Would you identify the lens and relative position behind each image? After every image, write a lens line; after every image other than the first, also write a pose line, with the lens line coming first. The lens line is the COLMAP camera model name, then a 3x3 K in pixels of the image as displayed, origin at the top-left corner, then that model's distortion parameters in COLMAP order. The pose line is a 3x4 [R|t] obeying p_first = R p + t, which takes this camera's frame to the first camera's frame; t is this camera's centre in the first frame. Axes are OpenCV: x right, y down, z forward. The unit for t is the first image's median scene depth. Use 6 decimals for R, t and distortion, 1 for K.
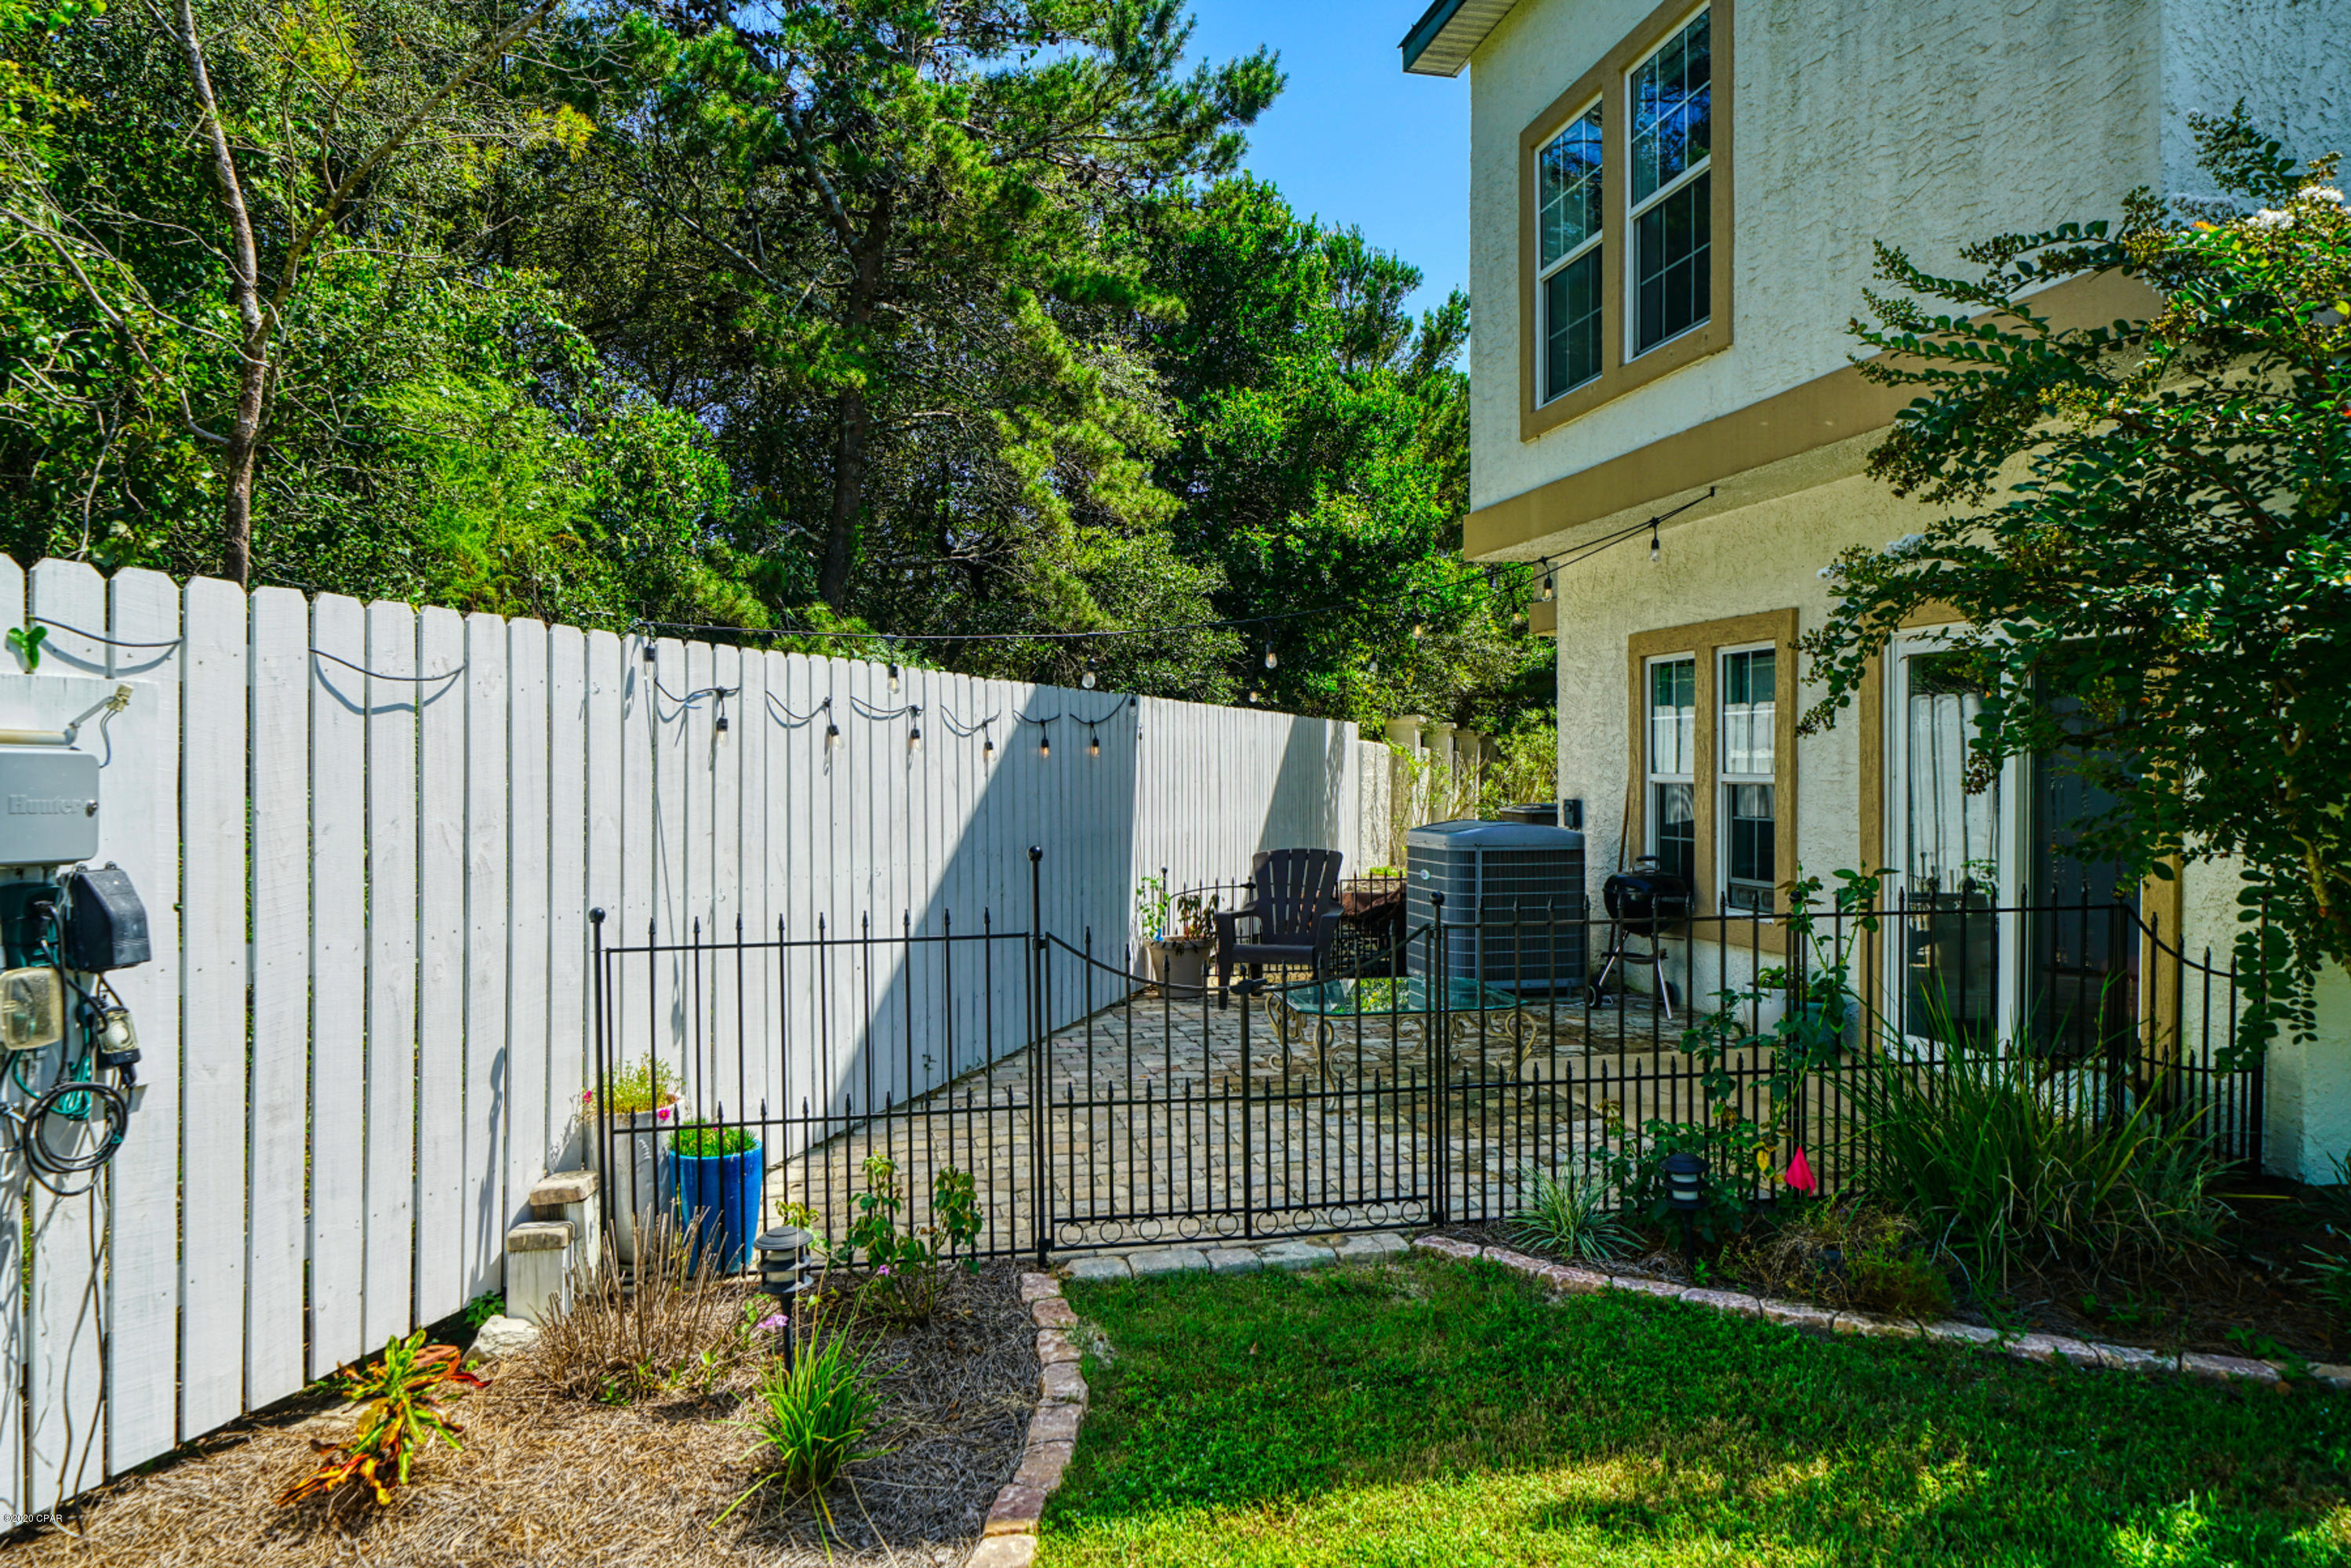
lens RADIAL K [[1605.3, 0, 1178.0], [0, 1605.3, 781.4], [0, 0, 1]] dist [0.016491, 0.002125]
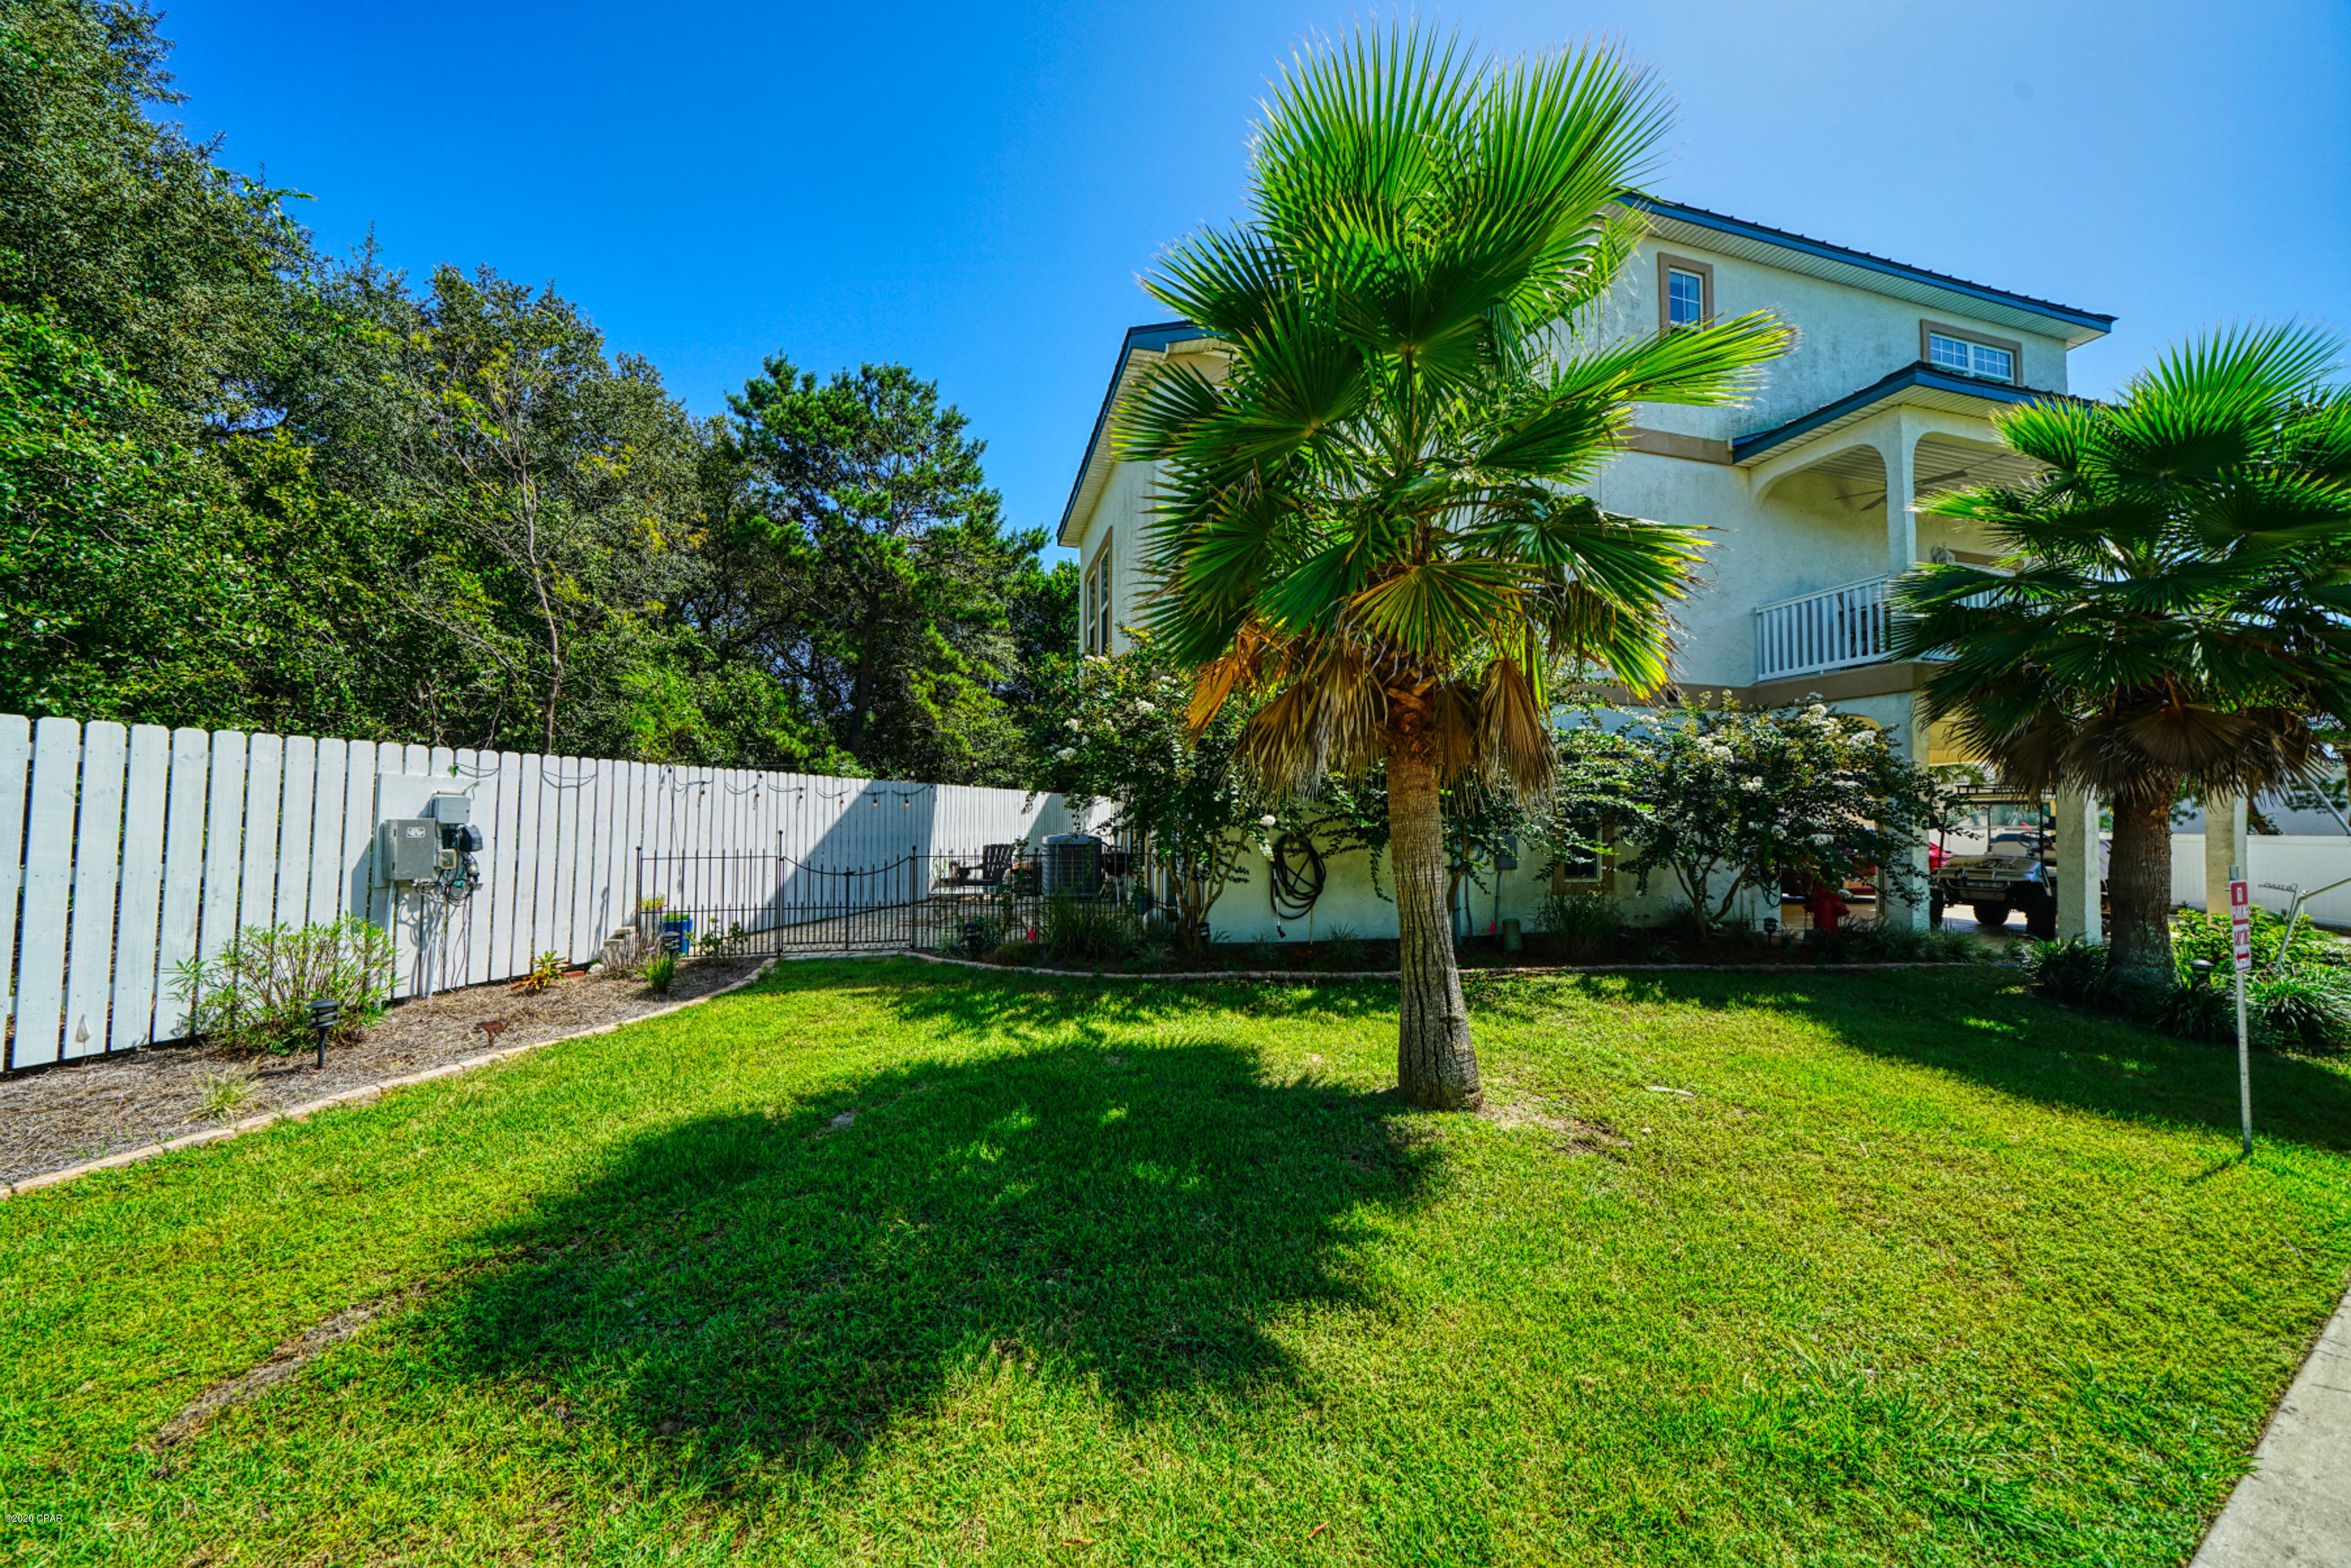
lens RADIAL K [[814.2, 0, 1170.9], [0, 814.2, 786.3], [0, 0, 1]] dist [0.010476, 0.000043]
pose [[0.999114, 0.016334, 0.038790, 0.611314], [-0.014375, 0.998633, -0.050250, 0.020562], [-0.039558, 0.049647, 0.997983, -0.682098]]
